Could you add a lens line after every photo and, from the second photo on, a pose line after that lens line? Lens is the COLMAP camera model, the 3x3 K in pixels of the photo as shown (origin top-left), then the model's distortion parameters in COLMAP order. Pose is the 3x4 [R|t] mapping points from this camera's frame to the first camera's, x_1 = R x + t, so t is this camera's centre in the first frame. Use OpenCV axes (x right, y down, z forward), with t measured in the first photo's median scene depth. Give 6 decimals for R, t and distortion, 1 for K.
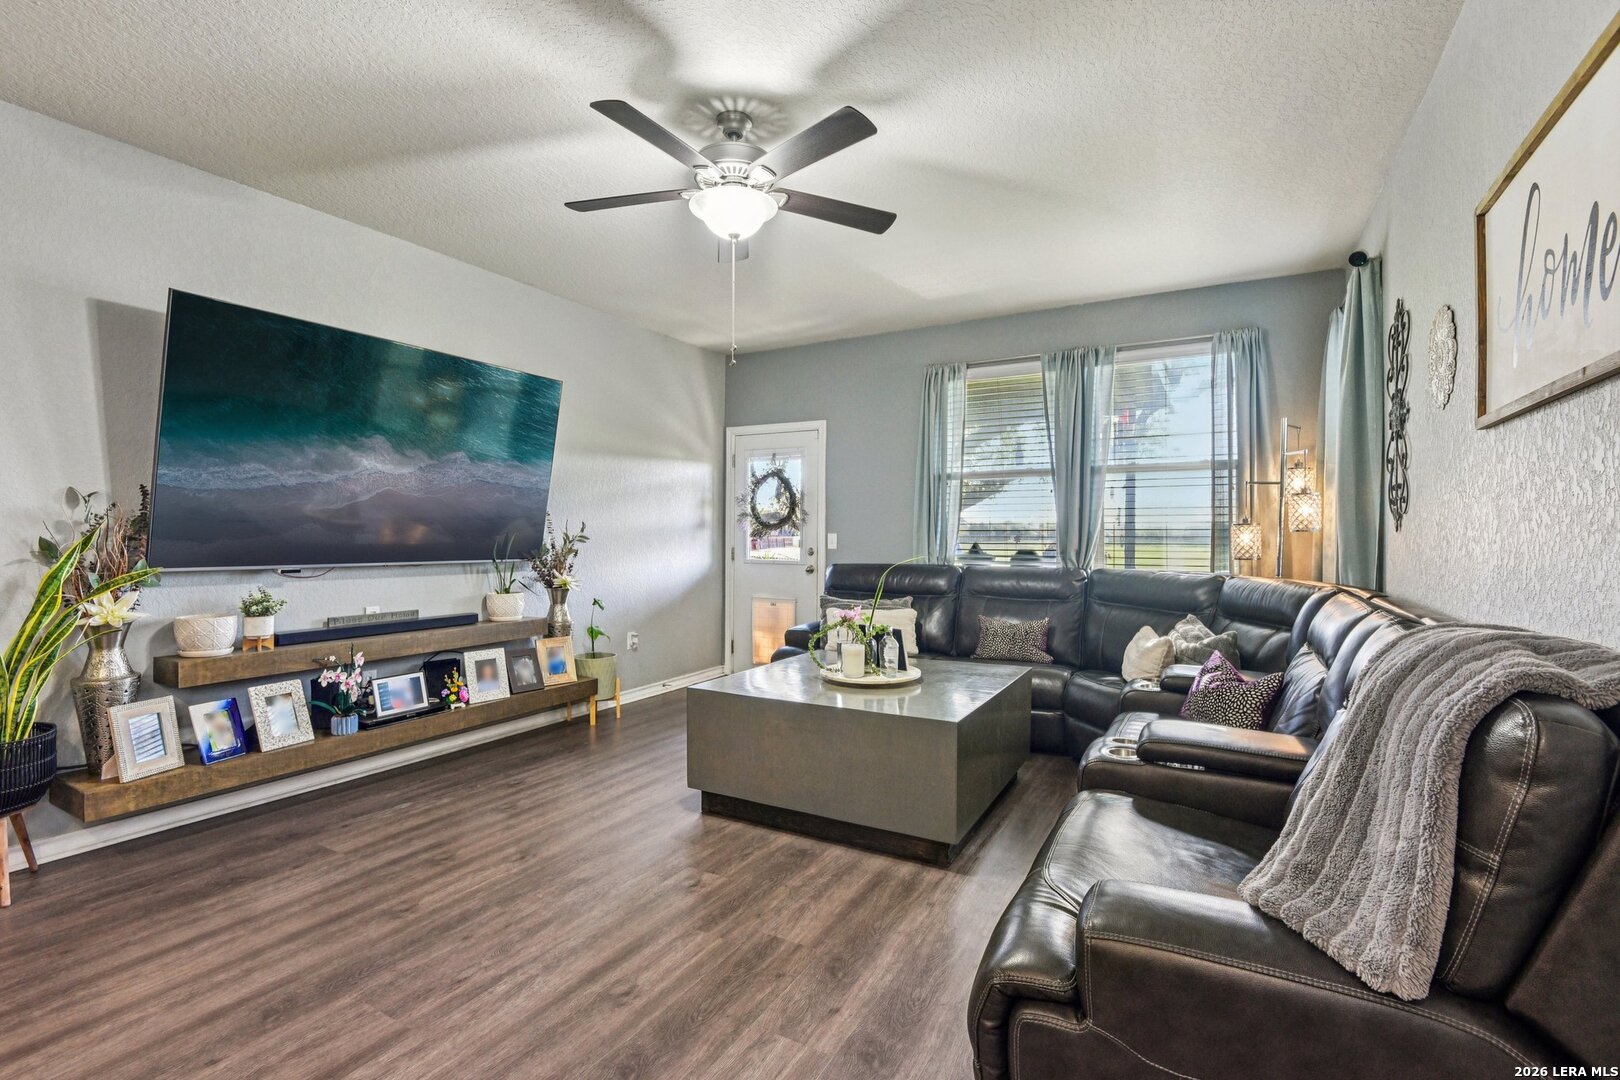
lens RADIAL K [[742.9, 0, 813.0], [0, 742.9, 543.4], [0, 0, 1]] dist [-0.012178, -0.005884]
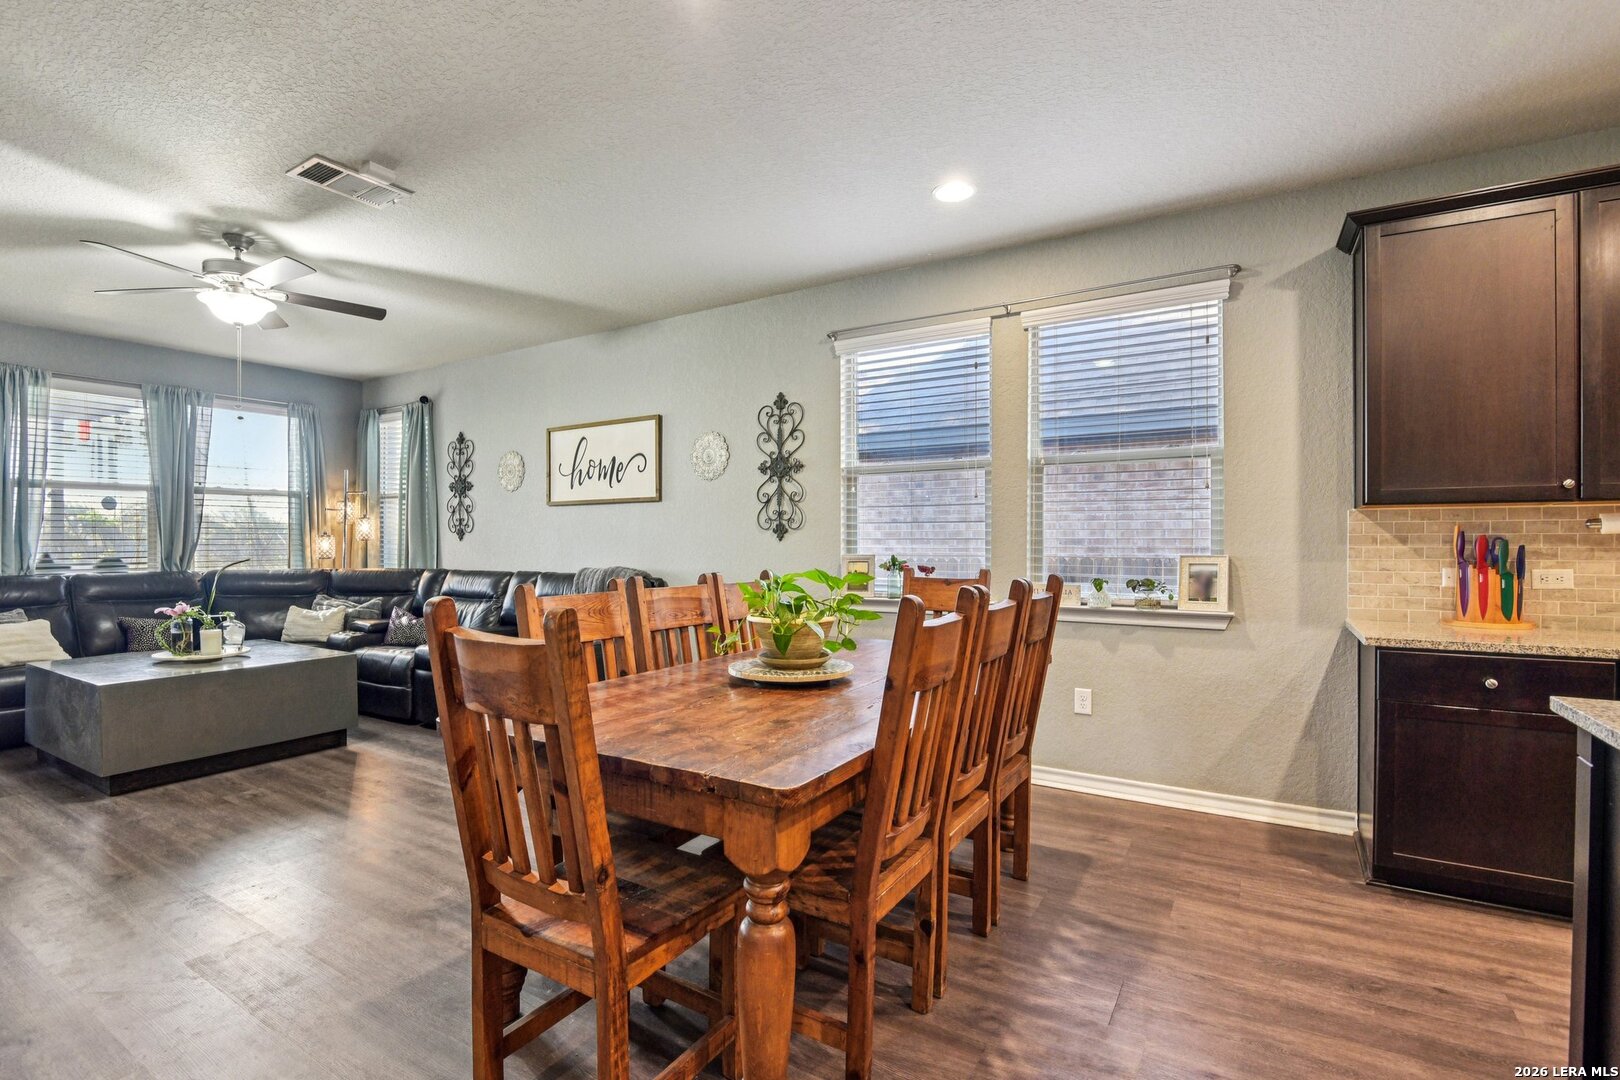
lens RADIAL K [[742.9, 0, 799.8], [0, 742.9, 553.5], [0, 0, 1]] dist [-0.012178, -0.005884]
pose [[0.042540, -0.017912, 0.998934, -1.477588], [0.017601, 0.999698, 0.017176, 0.003576], [-0.998940, 0.016851, 0.042842, -0.085753]]
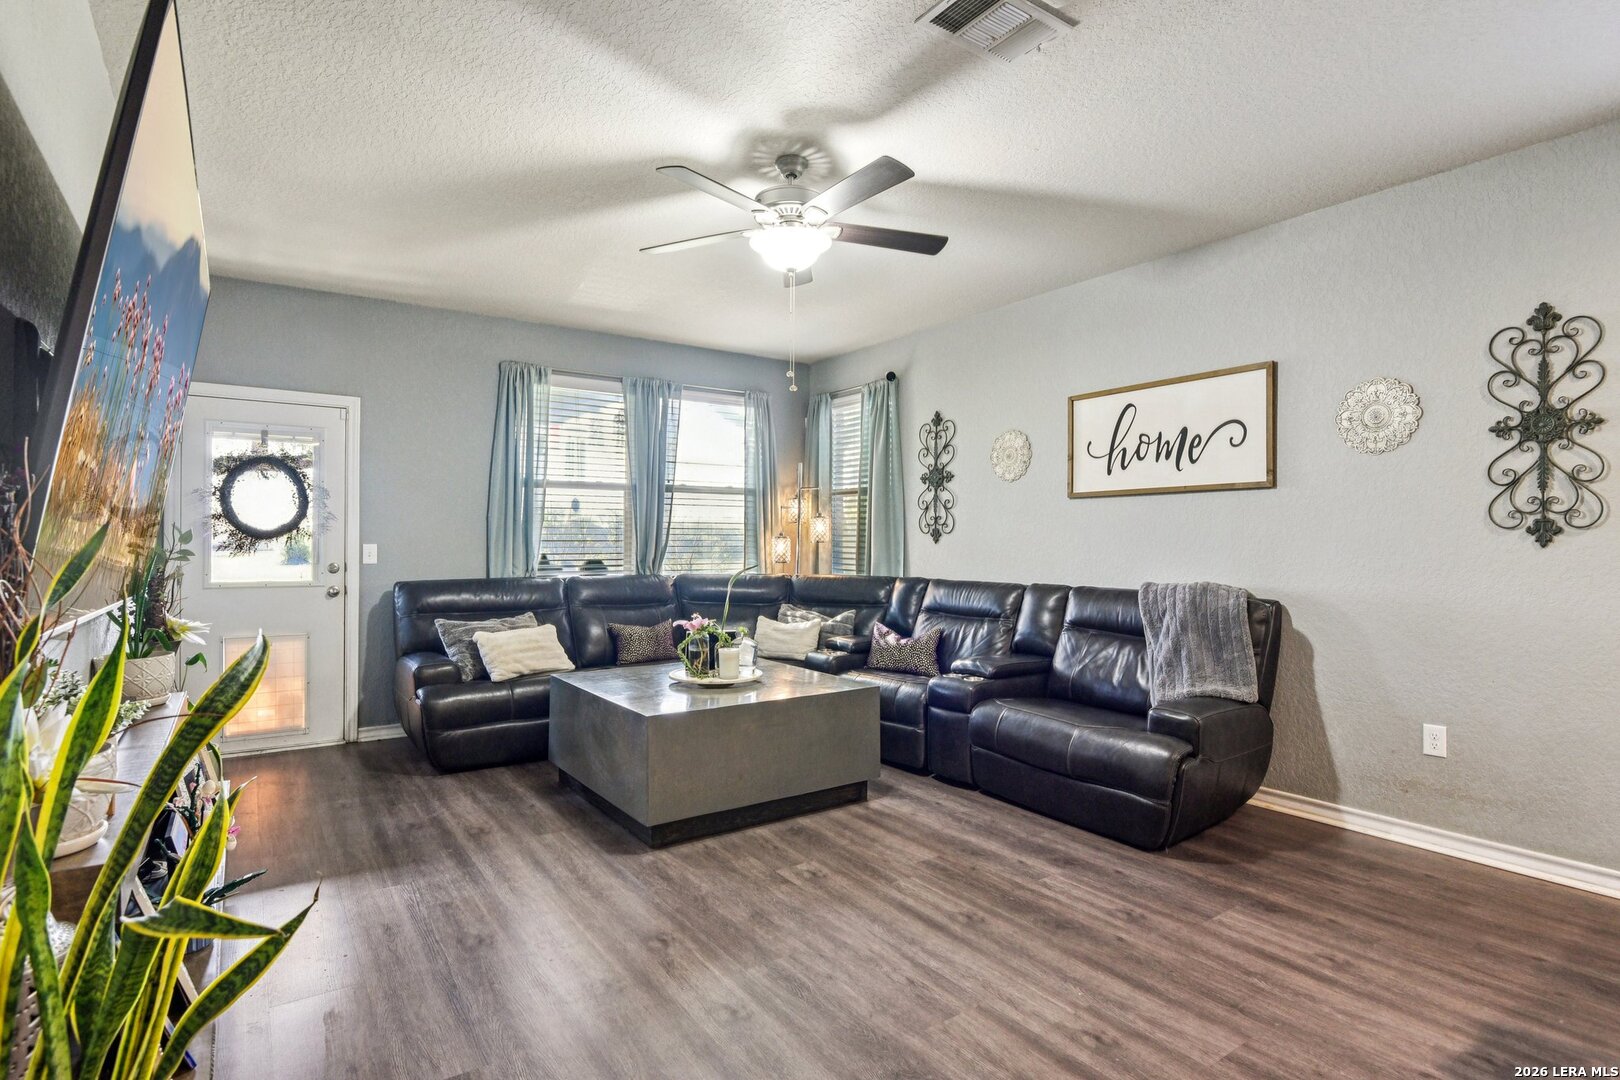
lens RADIAL K [[801.6, 0, 803.6], [0, 801.6, 550.2], [0, 0, 1]] dist [-0.026264, -0.002261]
pose [[0.438866, -0.006769, 0.898527, -1.191349], [0.011542, 0.999932, 0.001896, -0.006818], [-0.898479, 0.009539, 0.438914, 0.500860]]
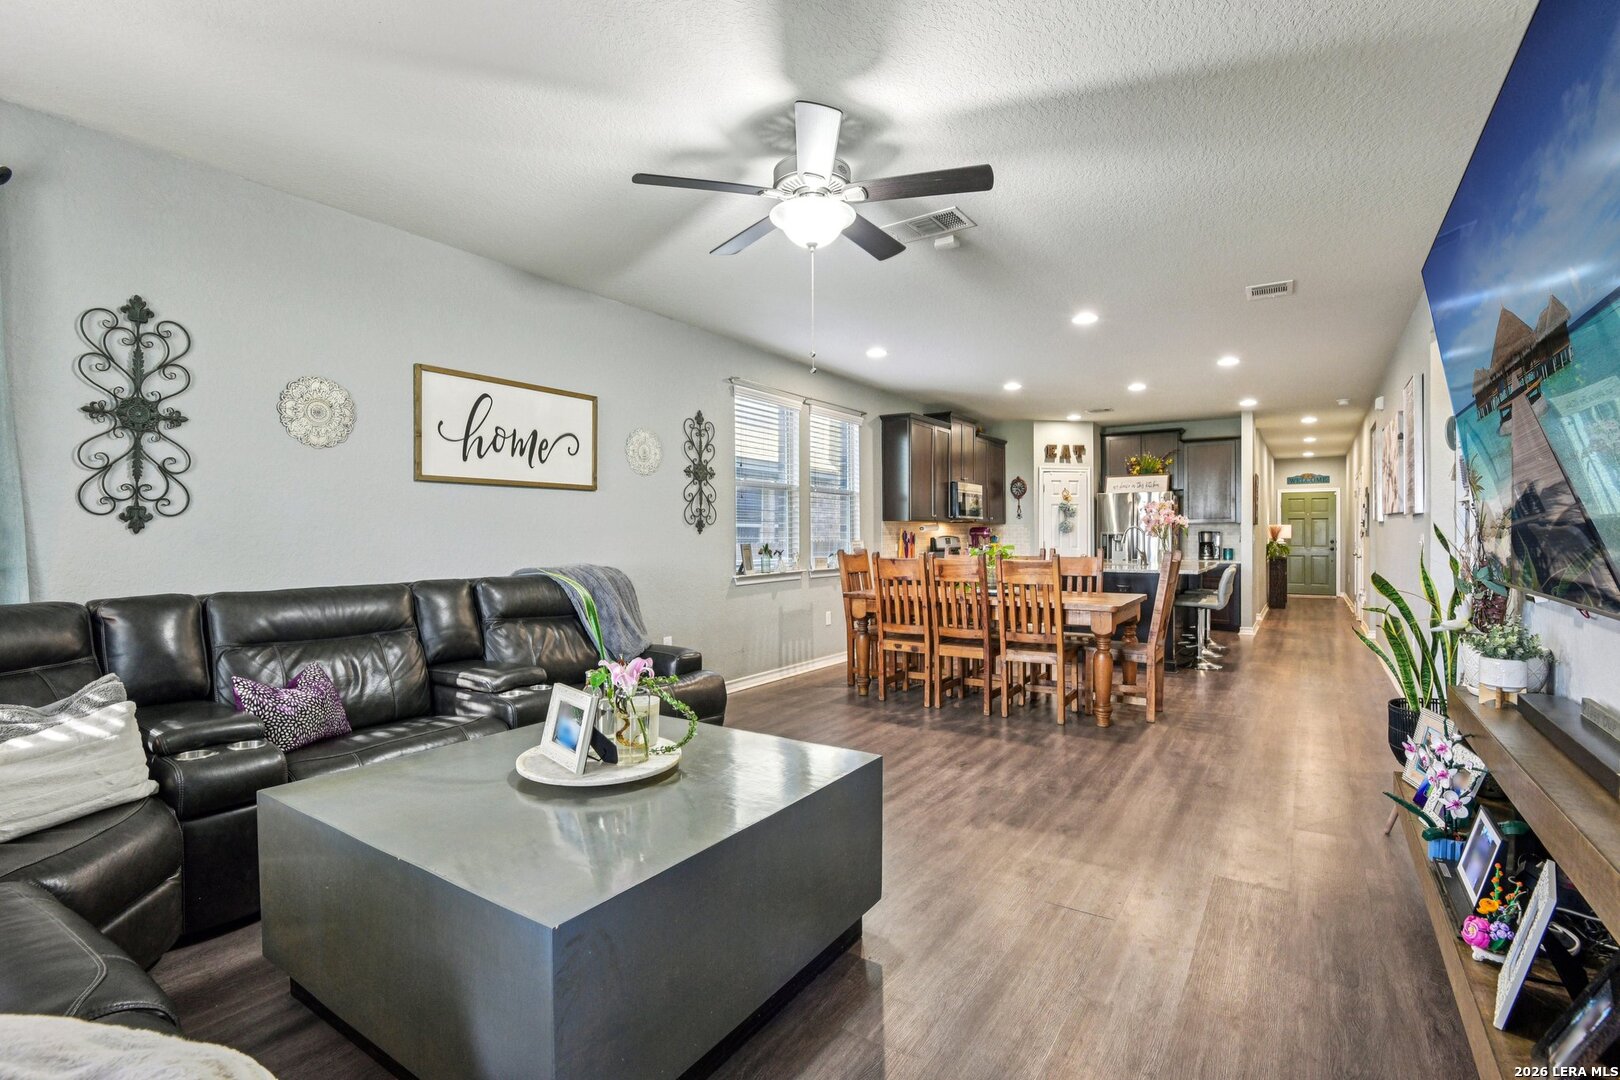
lens RADIAL K [[742.9, 0, 812.2], [0, 742.9, 525.7], [0, 0, 1]] dist [-0.012178, -0.005884]
pose [[-0.997384, -0.006007, 0.072036, -0.184509], [-0.005171, 0.999917, 0.011785, -0.046283], [-0.072101, 0.011382, -0.997332, 2.138715]]
